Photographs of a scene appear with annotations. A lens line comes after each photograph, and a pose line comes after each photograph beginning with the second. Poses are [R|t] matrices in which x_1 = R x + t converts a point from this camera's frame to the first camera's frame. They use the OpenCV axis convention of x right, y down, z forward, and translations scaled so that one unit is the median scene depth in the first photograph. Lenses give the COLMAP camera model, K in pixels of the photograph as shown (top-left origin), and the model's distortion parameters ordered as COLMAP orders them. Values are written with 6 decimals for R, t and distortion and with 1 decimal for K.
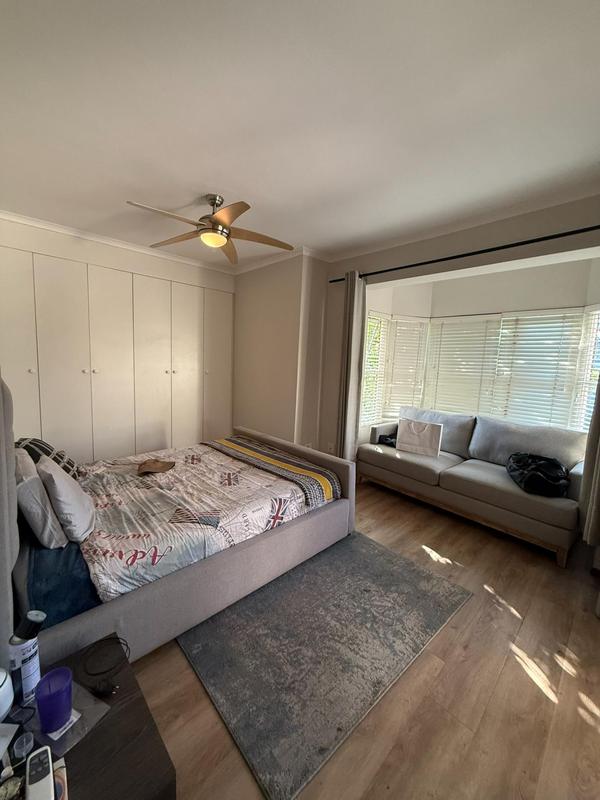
lens RADIAL K [[316.7, 0, 300.5], [0, 316.7, 397.8], [0, 0, 1]] dist [-0.001039, 0.000153]
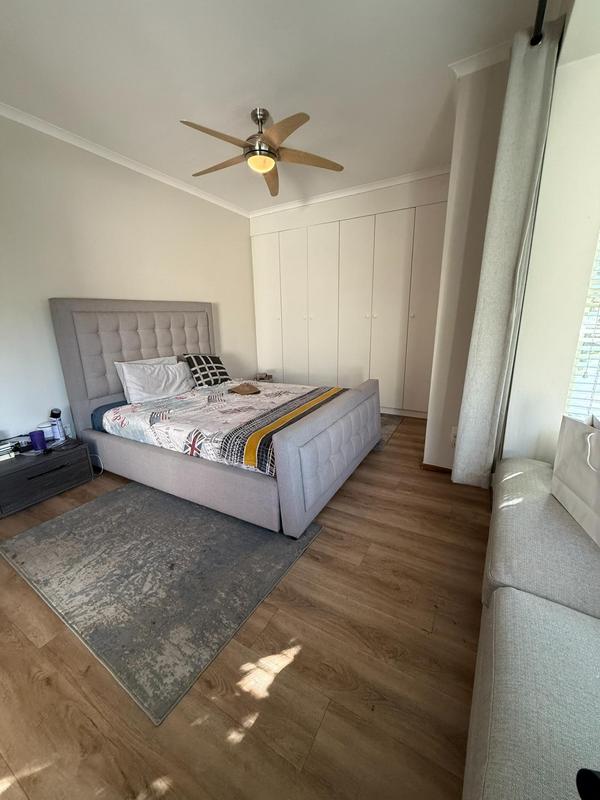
lens RADIAL K [[316.7, 0, 300.5], [0, 316.7, 397.8], [0, 0, 1]] dist [-0.001039, 0.000153]
pose [[0.277671, 0.191608, -0.941374, 0.953782], [-0.079447, 0.981131, 0.176266, 0.014858], [0.957386, 0.025845, 0.287654, 1.039186]]
